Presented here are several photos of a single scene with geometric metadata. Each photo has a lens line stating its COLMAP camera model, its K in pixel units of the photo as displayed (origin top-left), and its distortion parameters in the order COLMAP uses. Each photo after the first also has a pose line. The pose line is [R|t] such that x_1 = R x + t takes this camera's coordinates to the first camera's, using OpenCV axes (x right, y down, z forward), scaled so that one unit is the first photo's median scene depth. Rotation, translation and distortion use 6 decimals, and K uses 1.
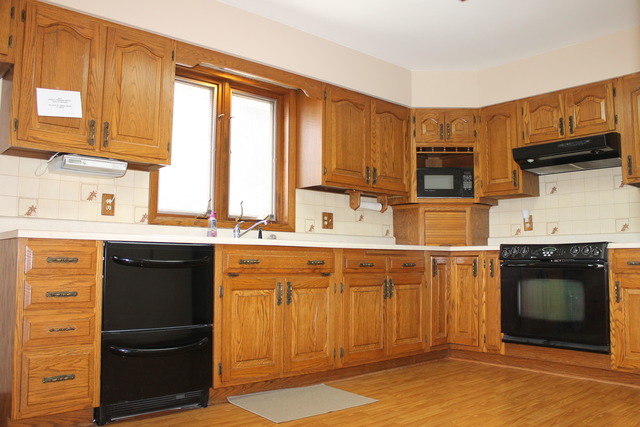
lens RADIAL K [[546.9, 0, 320.0], [0, 546.9, 213.5], [0, 0, 1]] dist [-0.111021, 0.005362]
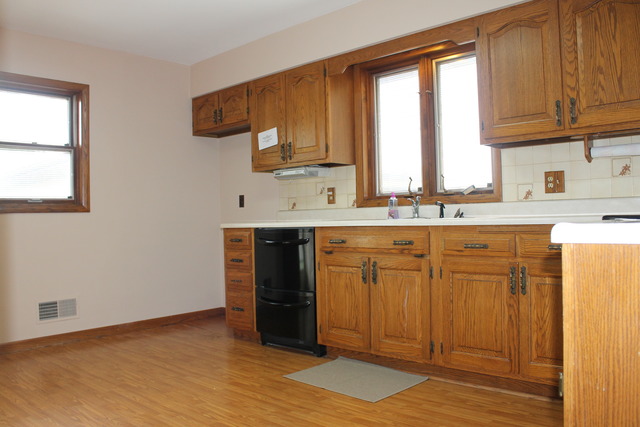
lens RADIAL K [[546.9, 0, 320.0], [0, 546.9, 213.5], [0, 0, 1]] dist [-0.111021, 0.005362]
pose [[0.094760, -0.018768, -0.995323, 0.911649], [0.112033, 0.993672, -0.008070, 0.033475], [0.989176, -0.110745, 0.096262, 0.792893]]
